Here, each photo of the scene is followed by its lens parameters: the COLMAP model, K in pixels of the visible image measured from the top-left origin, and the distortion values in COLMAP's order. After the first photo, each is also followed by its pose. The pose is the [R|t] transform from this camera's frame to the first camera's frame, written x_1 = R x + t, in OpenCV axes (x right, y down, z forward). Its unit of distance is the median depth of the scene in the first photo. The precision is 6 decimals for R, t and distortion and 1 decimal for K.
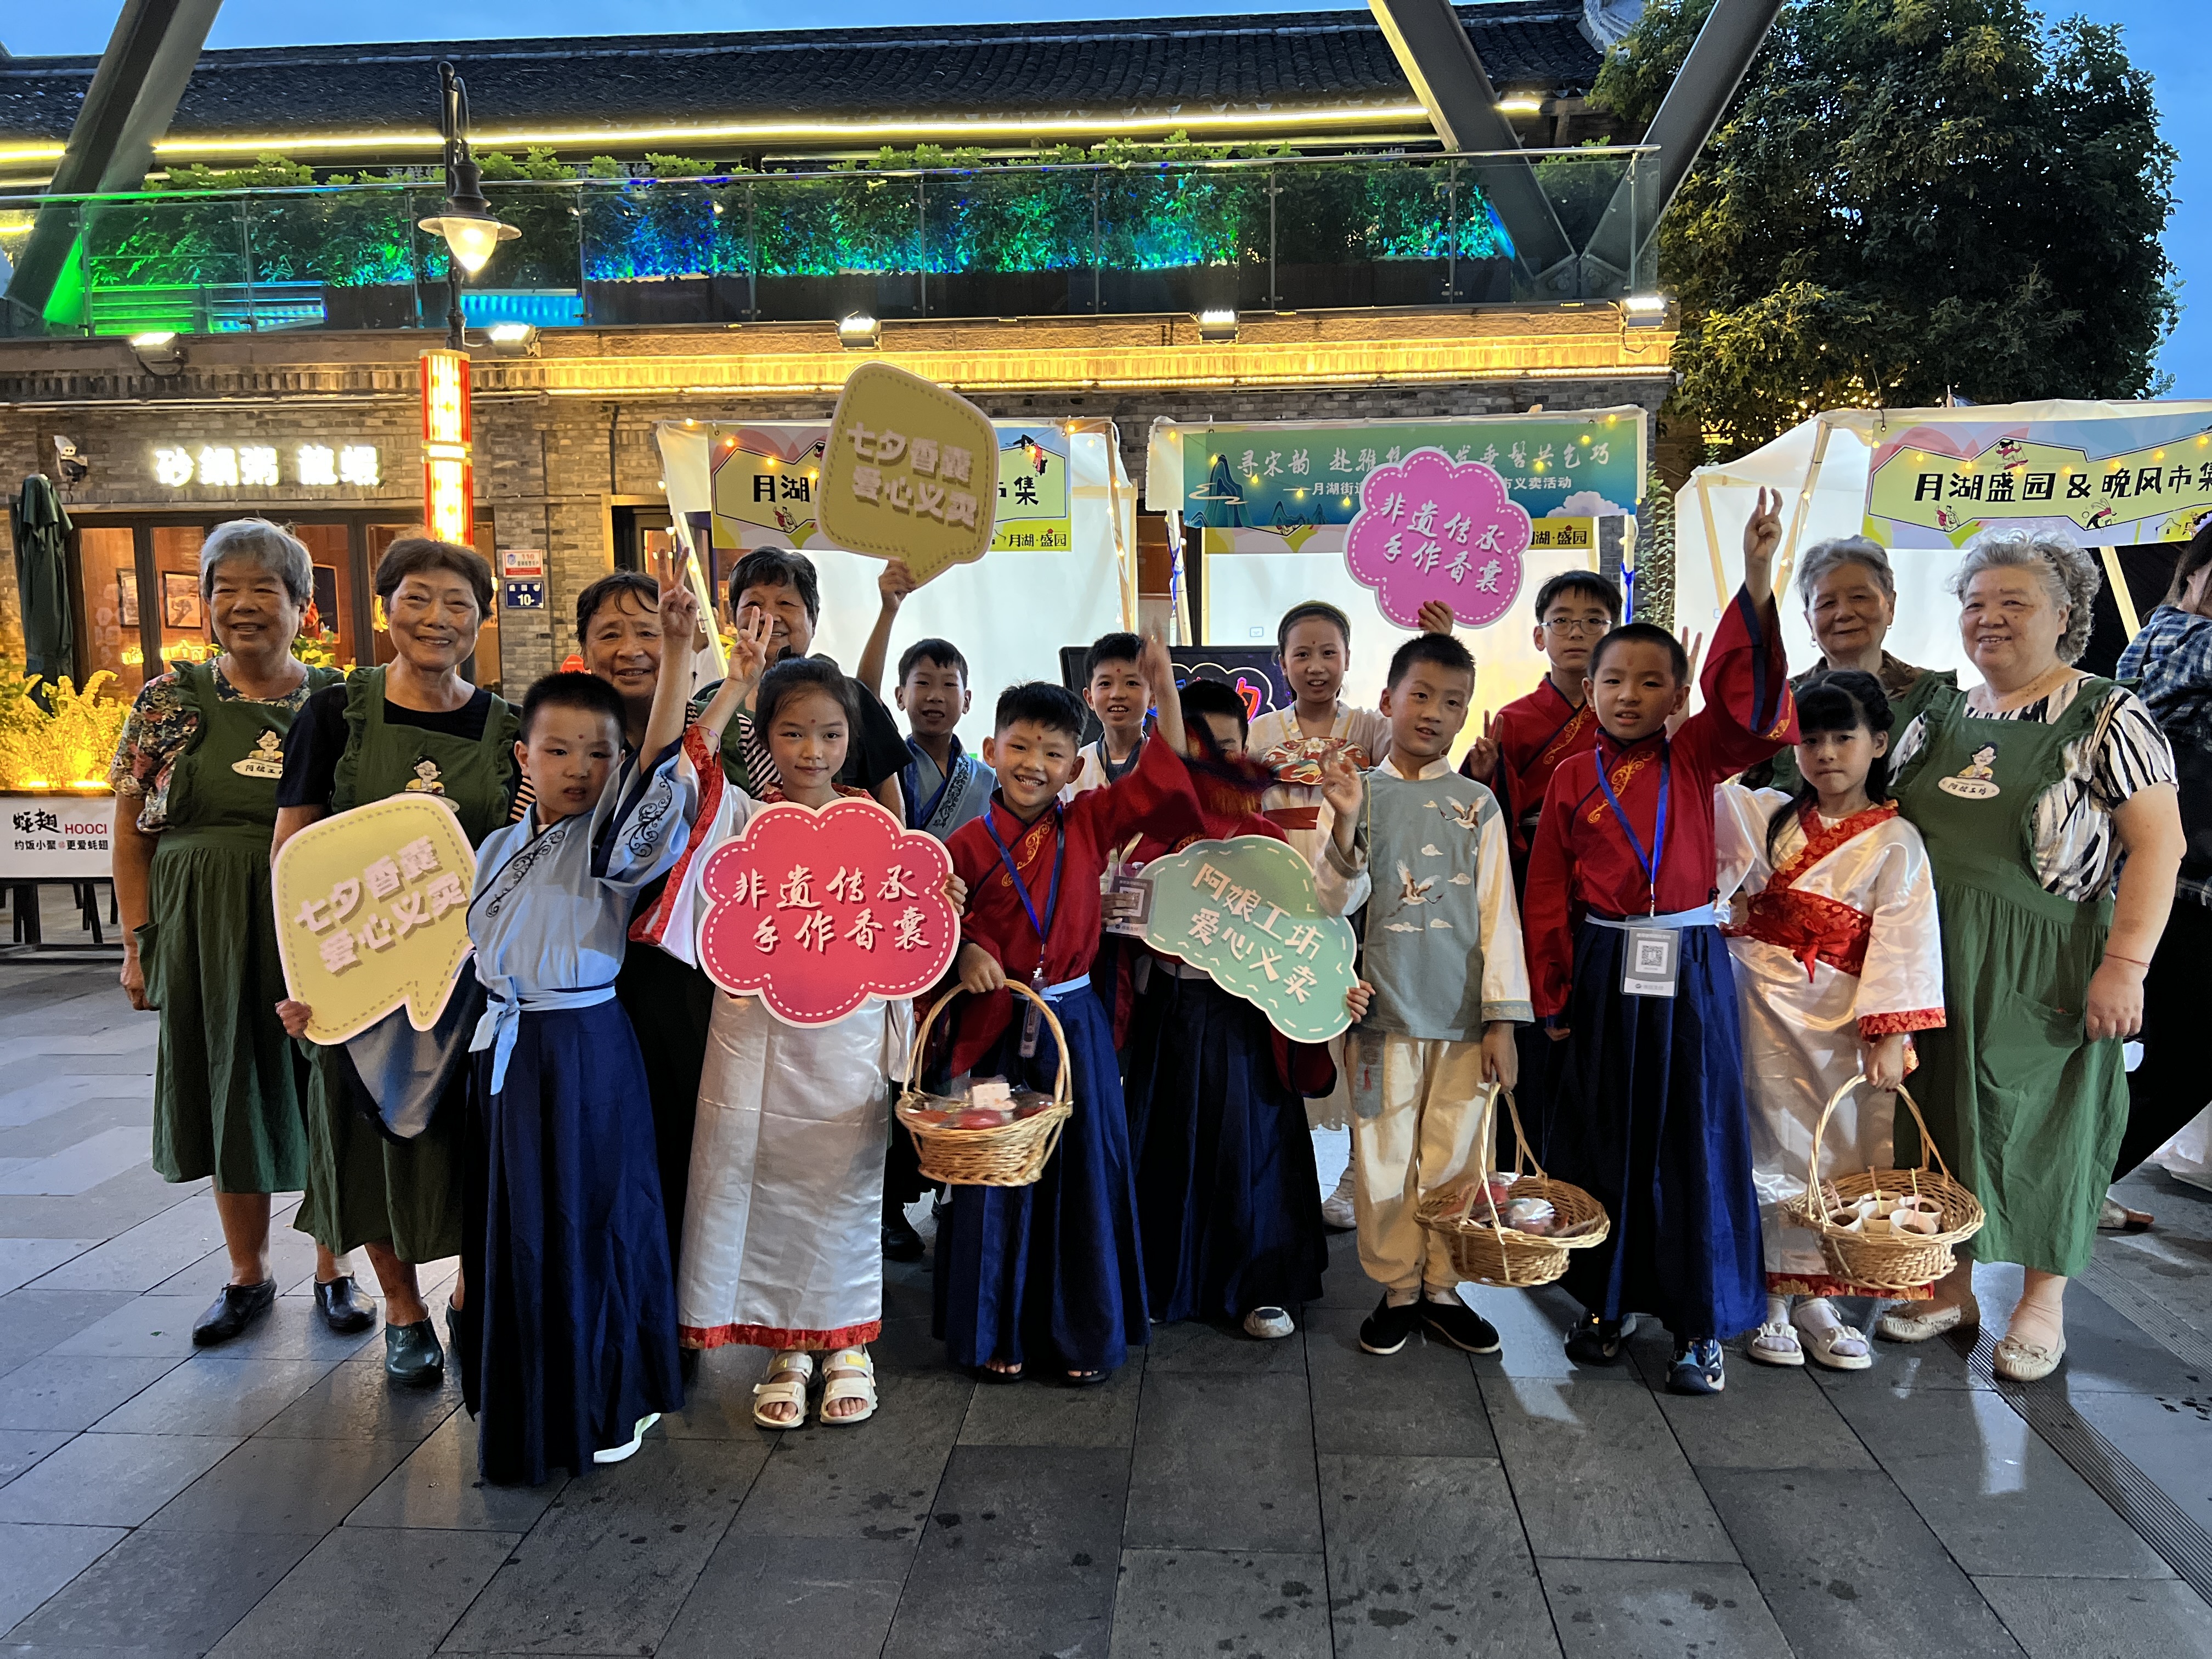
lens RADIAL K [[1662.7, 0, 1101.6], [0, 1662.7, 837.4], [0, 0, 1]] dist [-0.028941, -0.013060]
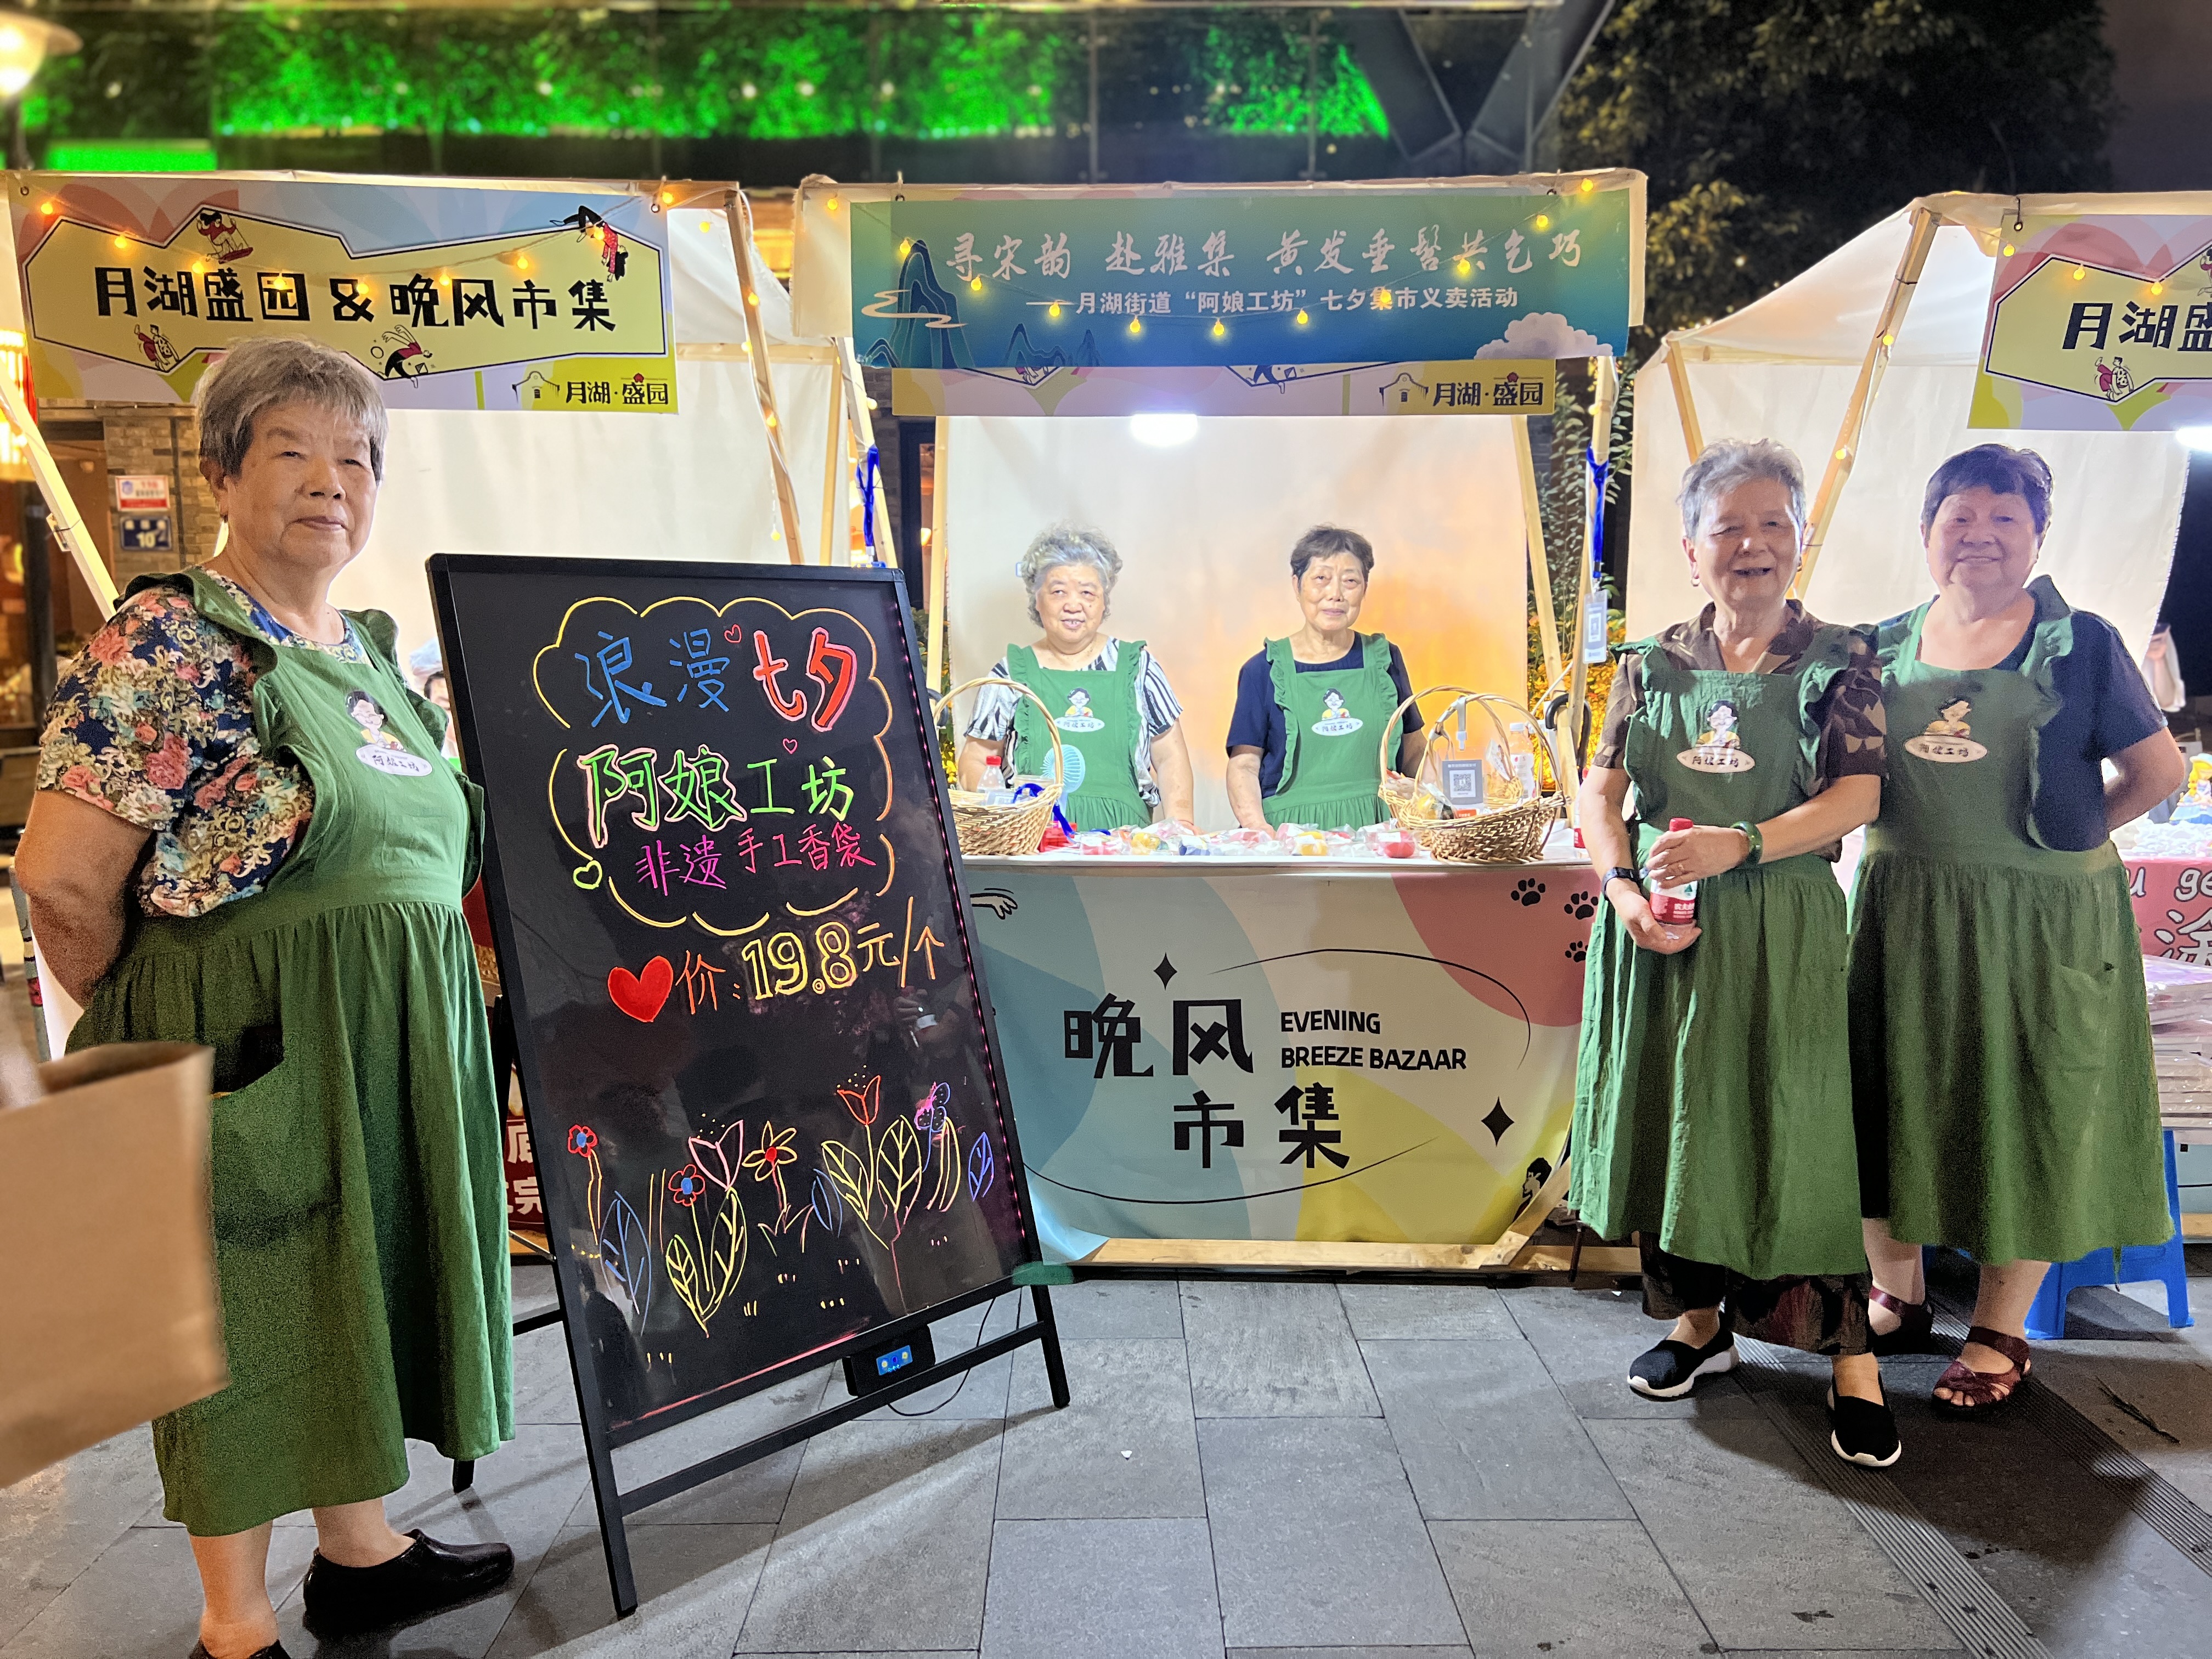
lens RADIAL K [[1662.7, 0, 1112.2], [0, 1662.7, 835.2], [0, 0, 1]] dist [-0.028941, -0.013060]
pose [[0.995996, -0.002823, 0.089352, 0.069928], [0.001501, 0.999888, 0.014860, -0.026713], [-0.089384, -0.014666, 0.995889, 0.337791]]
